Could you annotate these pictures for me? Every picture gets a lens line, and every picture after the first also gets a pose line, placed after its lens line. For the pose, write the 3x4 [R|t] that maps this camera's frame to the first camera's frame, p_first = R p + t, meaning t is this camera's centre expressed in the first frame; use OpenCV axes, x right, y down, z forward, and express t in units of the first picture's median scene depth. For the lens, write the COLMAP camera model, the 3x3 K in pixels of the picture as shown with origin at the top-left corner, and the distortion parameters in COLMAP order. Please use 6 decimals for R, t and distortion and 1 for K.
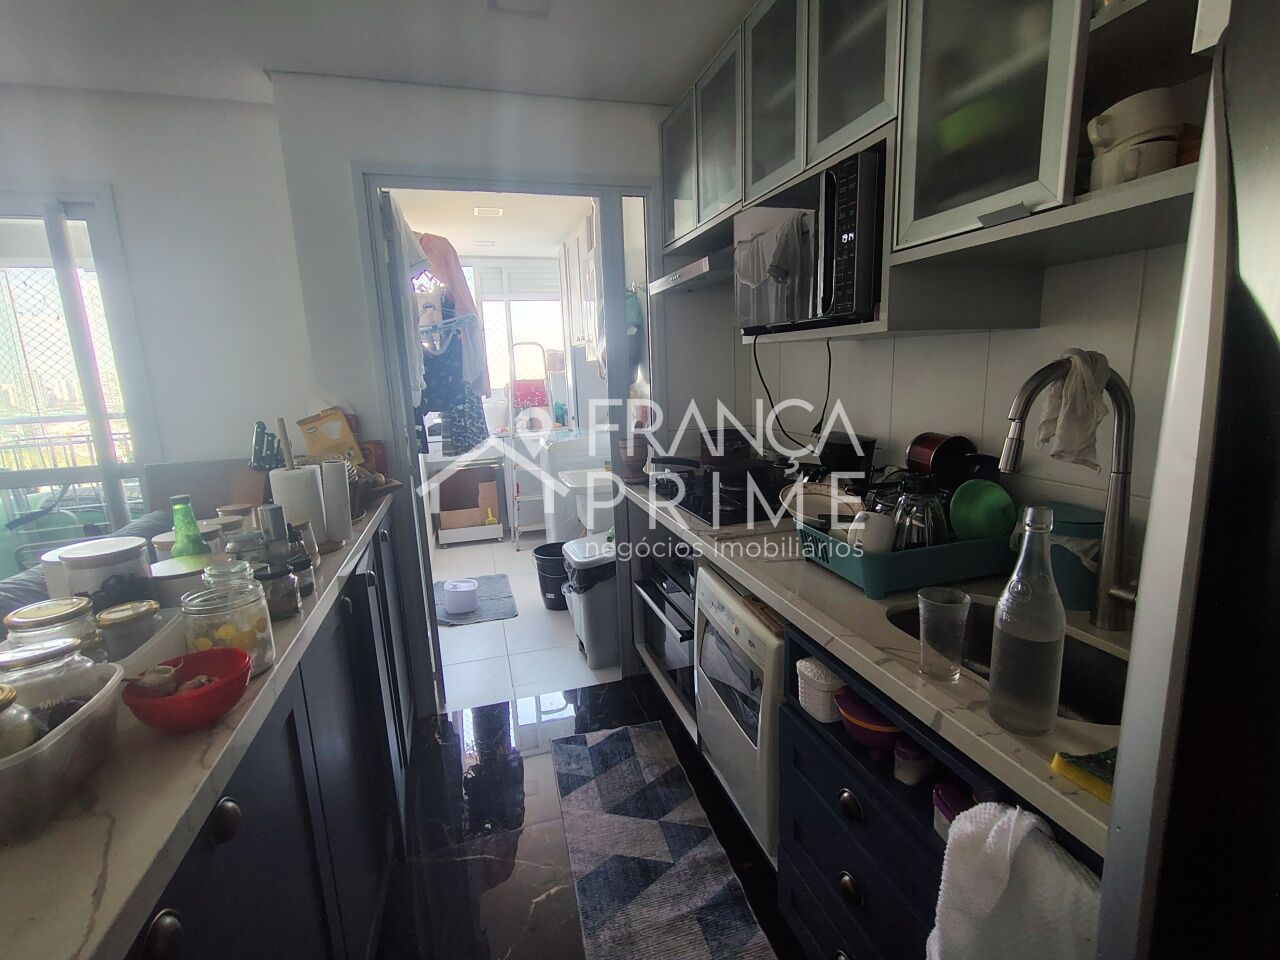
lens RADIAL K [[582.7, 0, 640.0], [0, 582.7, 480.0], [0, 0, 1]] dist [-0.018188, 0.009522]
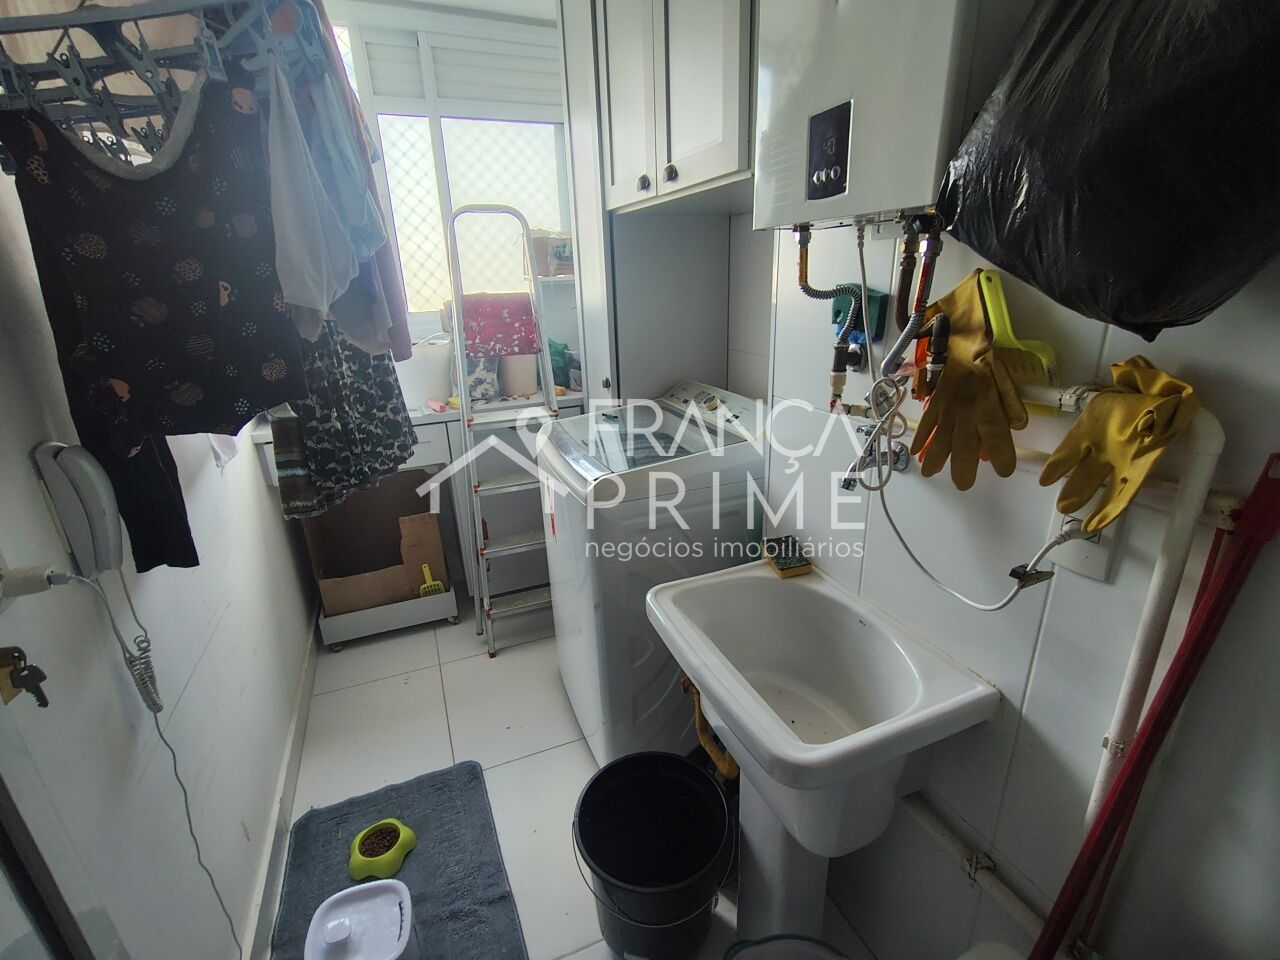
lens RADIAL K [[582.7, 0, 640.0], [0, 582.7, 480.0], [0, 0, 1]] dist [-0.018188, 0.009522]
pose [[0.993886, -0.031870, 0.105710, -0.189745], [0.016646, 0.989743, 0.141889, -0.130791], [-0.109148, -0.139261, 0.984222, 0.747764]]
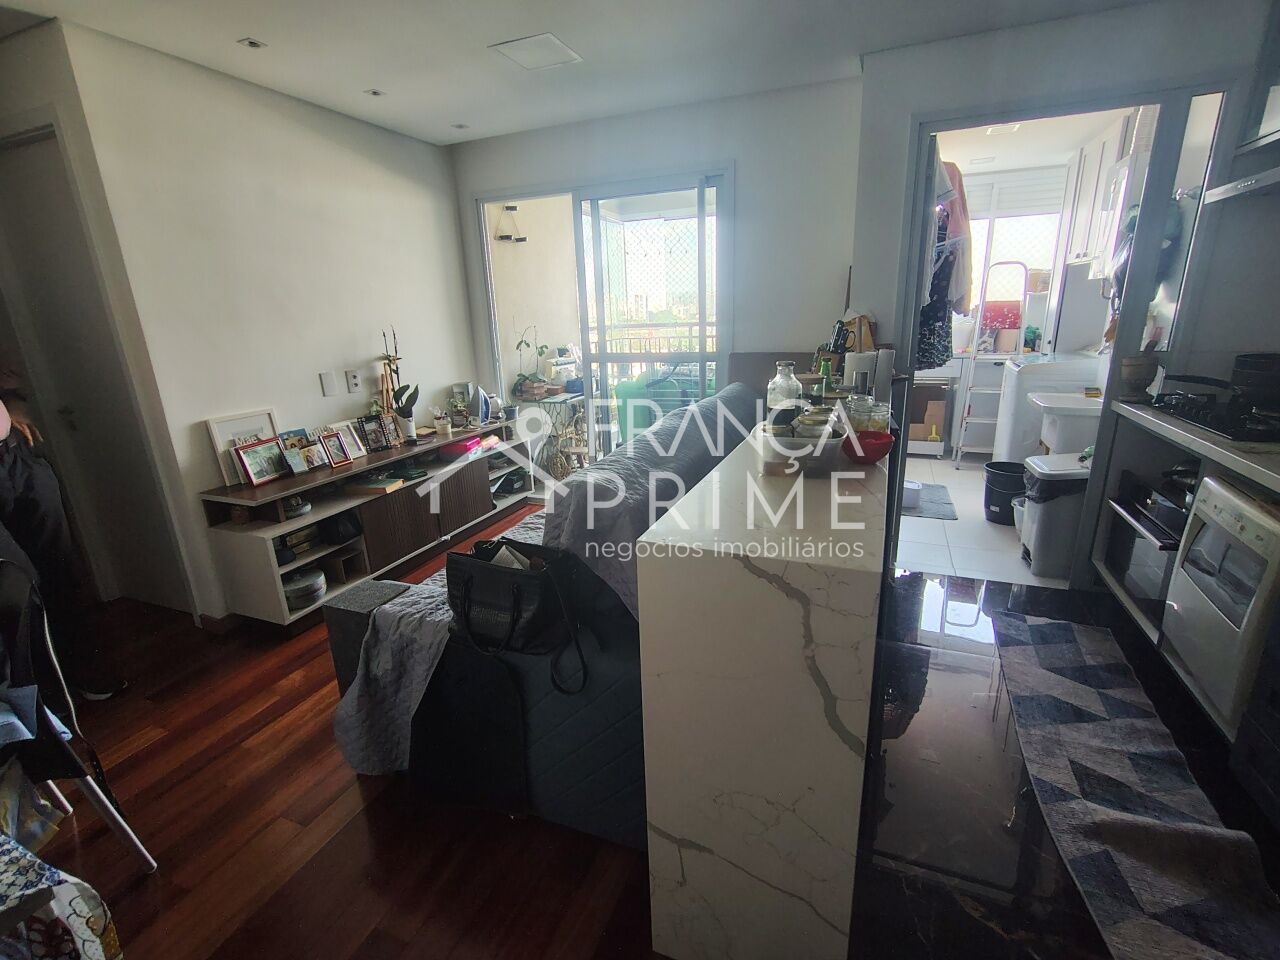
lens RADIAL K [[582.7, 0, 640.0], [0, 582.7, 480.0], [0, 0, 1]] dist [-0.018188, 0.009522]
pose [[0.777629, 0.186423, -0.600449, -0.034486], [-0.113051, 0.980924, 0.158139, 0.057143], [0.618476, -0.055092, 0.783870, -0.239071]]
